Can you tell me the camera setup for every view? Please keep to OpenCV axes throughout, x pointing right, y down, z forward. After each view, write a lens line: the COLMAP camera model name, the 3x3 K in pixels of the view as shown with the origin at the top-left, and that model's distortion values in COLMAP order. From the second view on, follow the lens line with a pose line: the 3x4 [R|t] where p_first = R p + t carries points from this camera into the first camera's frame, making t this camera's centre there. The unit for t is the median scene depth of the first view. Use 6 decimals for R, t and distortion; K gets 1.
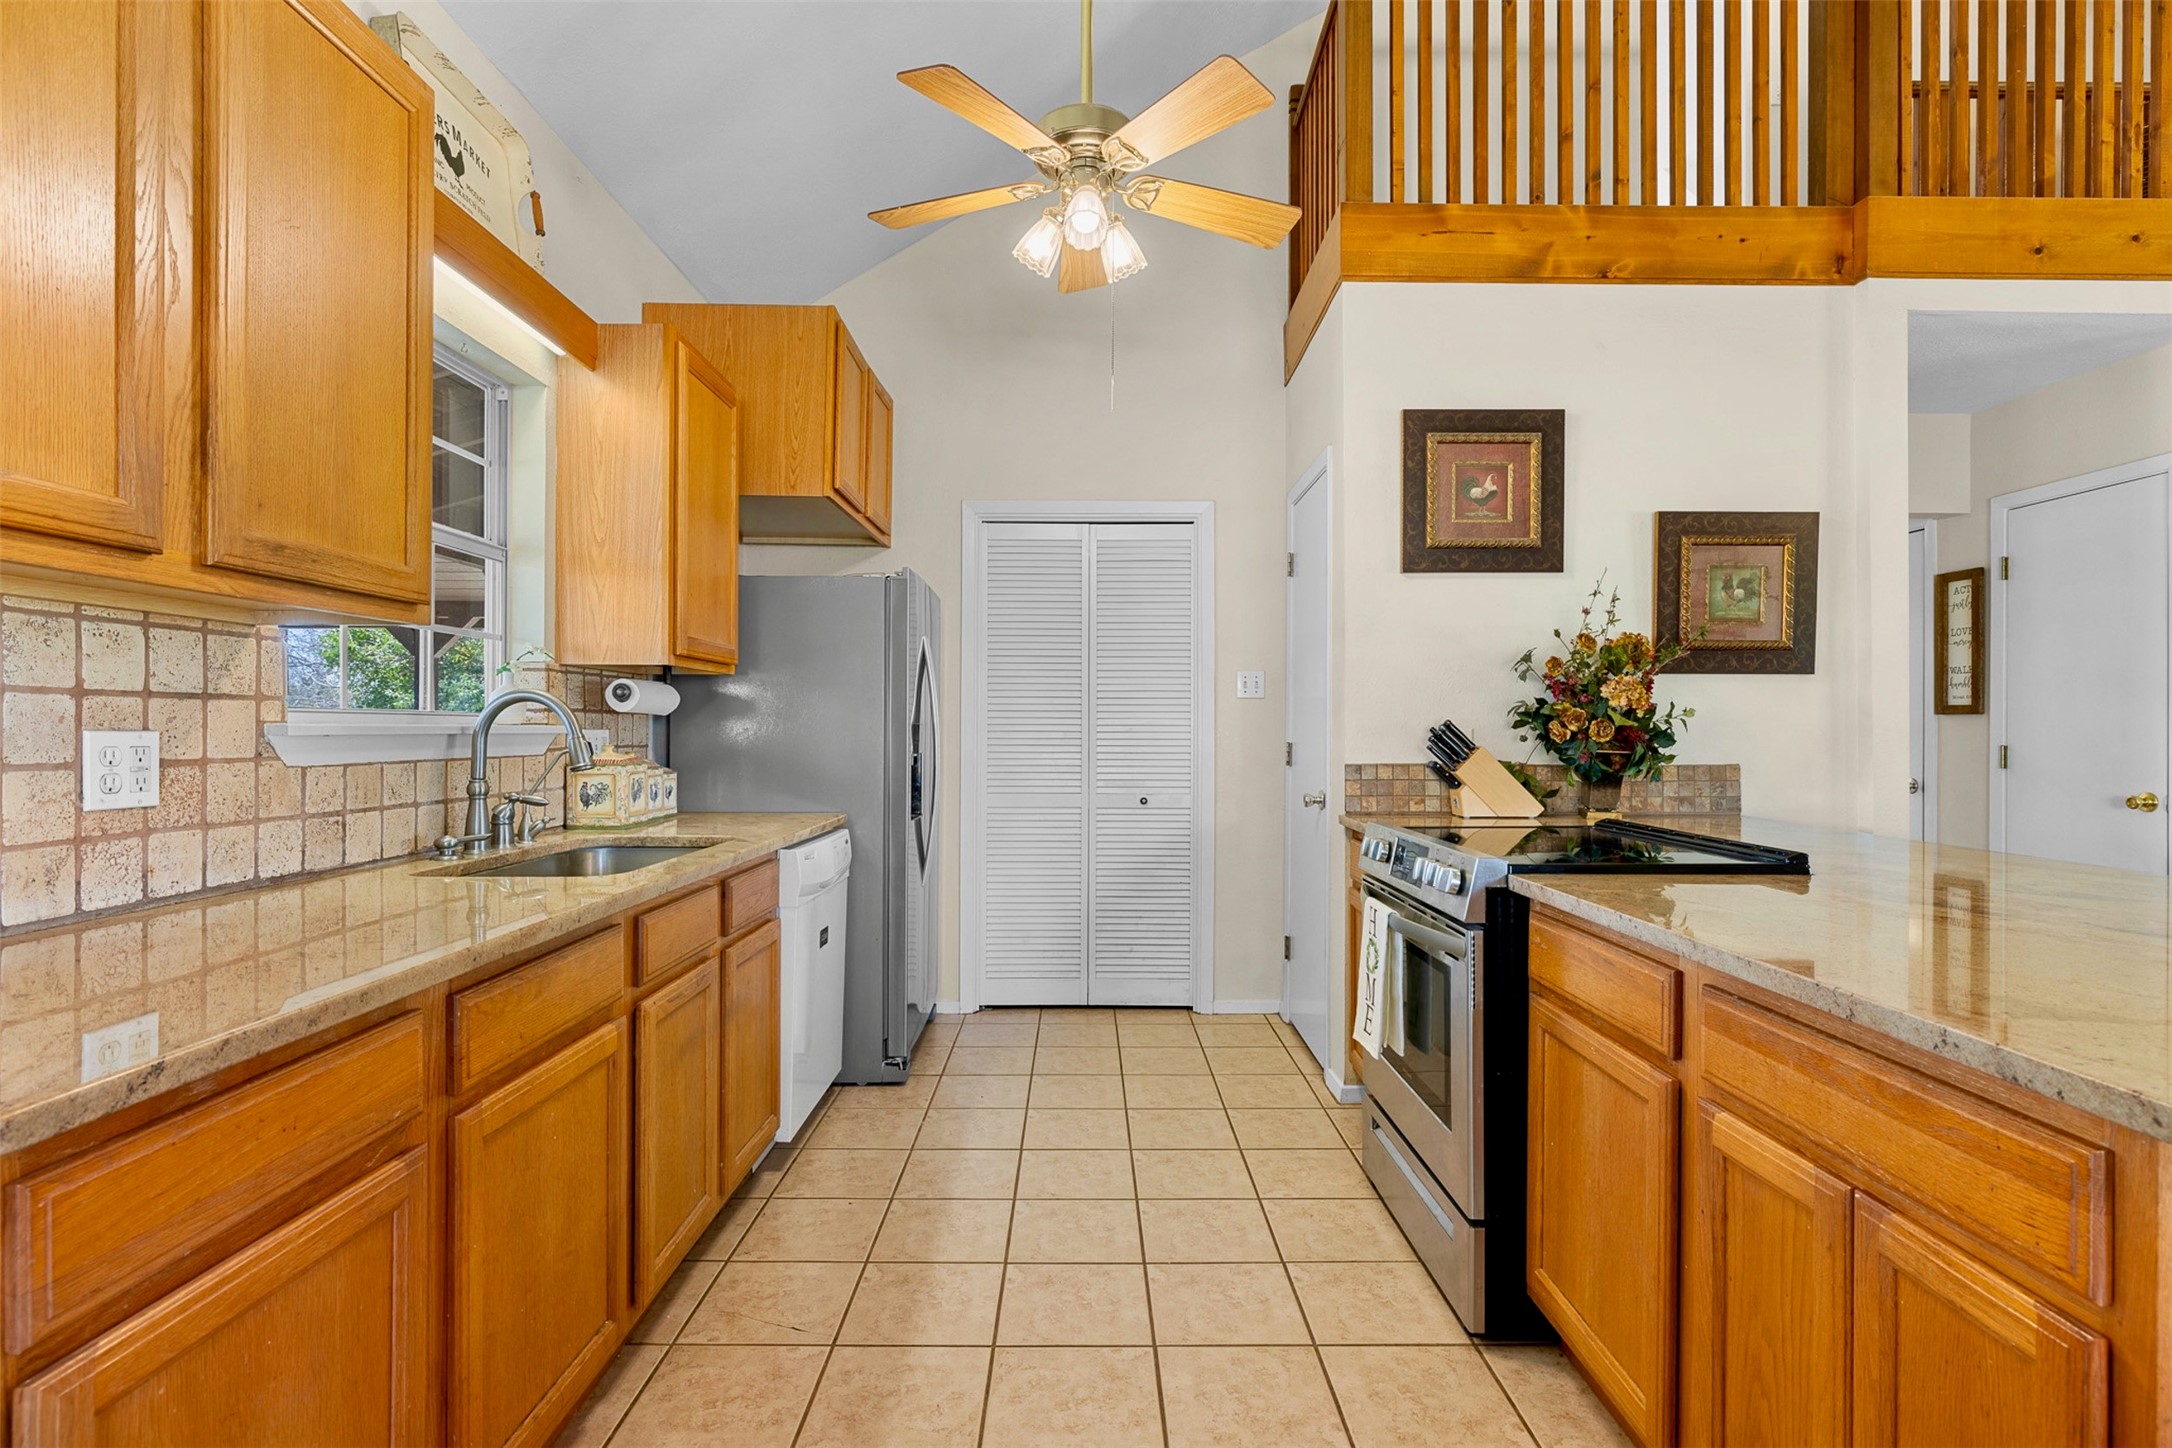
lens RADIAL K [[1037.3, 0, 1086.0], [0, 1037.3, 724.0], [0, 0, 1]] dist [-0.003098, 0.000230]
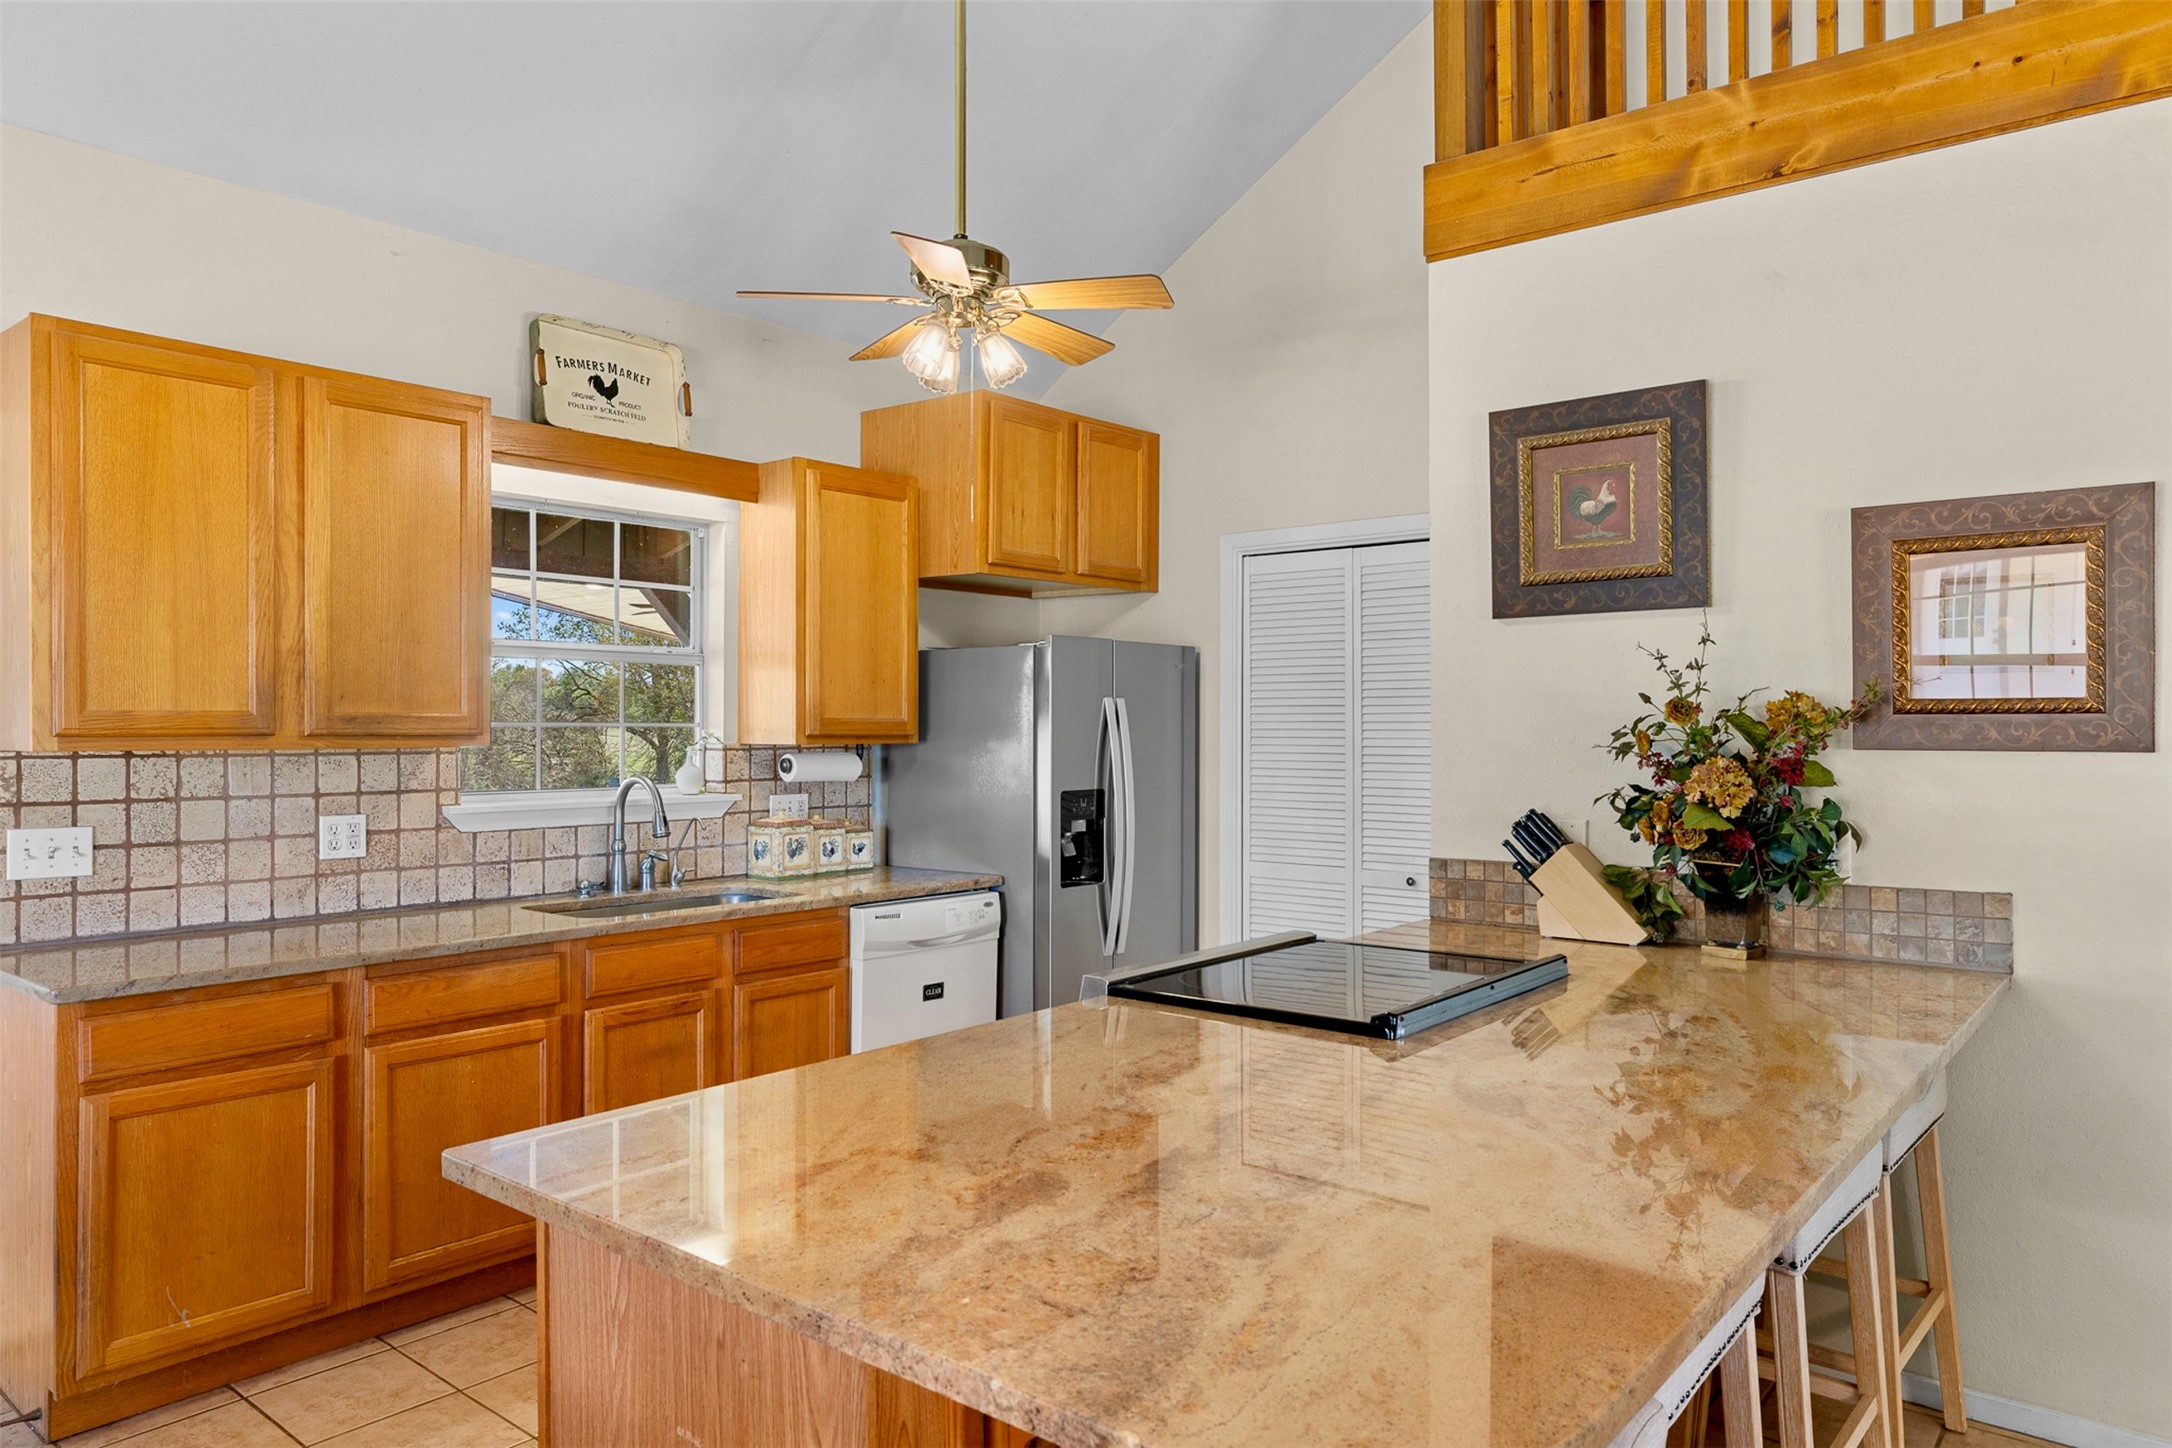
lens RADIAL K [[1411.7, 0, 1086.0], [0, 1411.7, 724.0], [0, 0, 1]] dist [-0.001720, -0.001139]
pose [[0.766443, -0.003575, -0.642302, 0.764849], [0.004670, 0.999989, 0.000007, -0.068268], [0.642295, -0.003005, 0.766452, -0.021333]]
